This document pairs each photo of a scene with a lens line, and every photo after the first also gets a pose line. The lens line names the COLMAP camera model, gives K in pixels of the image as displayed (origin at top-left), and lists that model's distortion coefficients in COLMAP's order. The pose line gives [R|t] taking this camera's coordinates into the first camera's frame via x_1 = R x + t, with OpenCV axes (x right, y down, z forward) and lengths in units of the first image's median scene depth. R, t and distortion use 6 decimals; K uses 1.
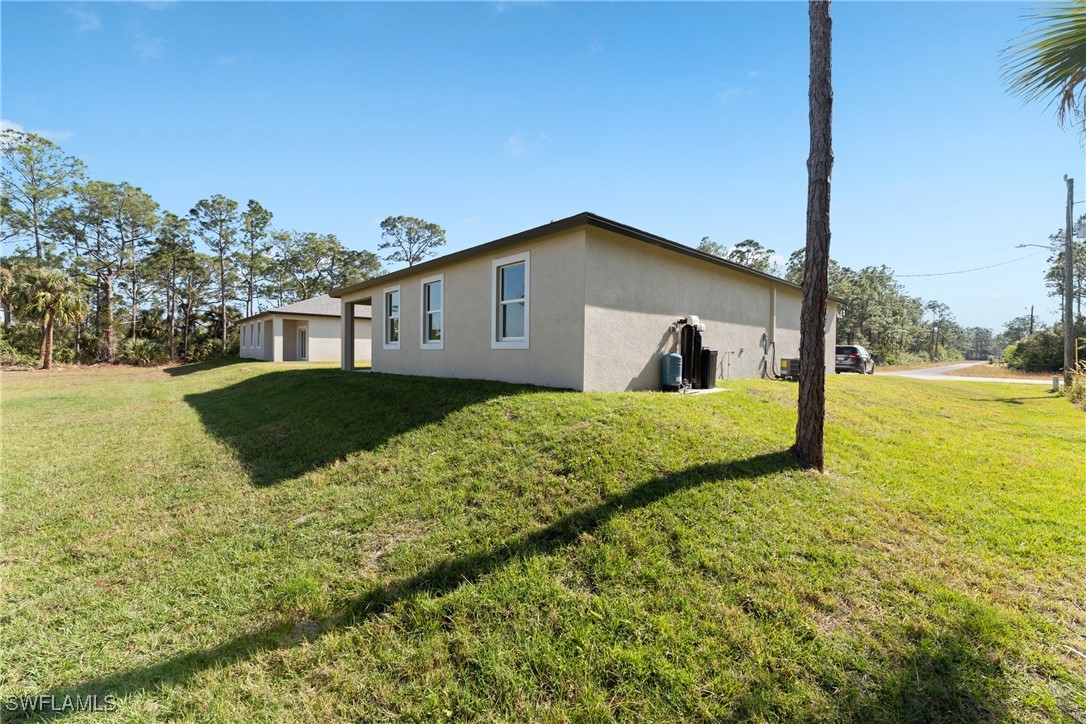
lens RADIAL K [[436.4, 0, 542.3], [0, 436.4, 356.7], [0, 0, 1]] dist [0.001342, 0.000099]
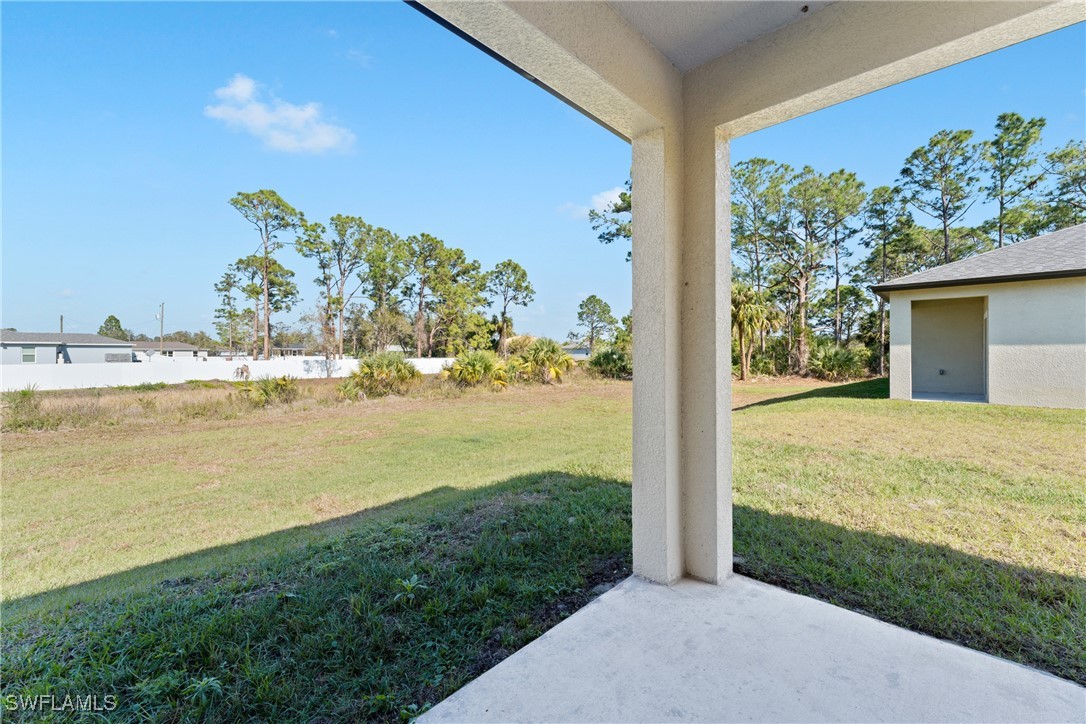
lens RADIAL K [[436.4, 0, 546.7], [0, 436.4, 357.9], [0, 0, 1]] dist [0.001342, 0.000099]
pose [[0.071733, 0.004125, -0.997415, -0.110796], [-0.012569, 0.999916, 0.003232, -0.015352], [0.997345, 0.012305, 0.071779, 0.354361]]
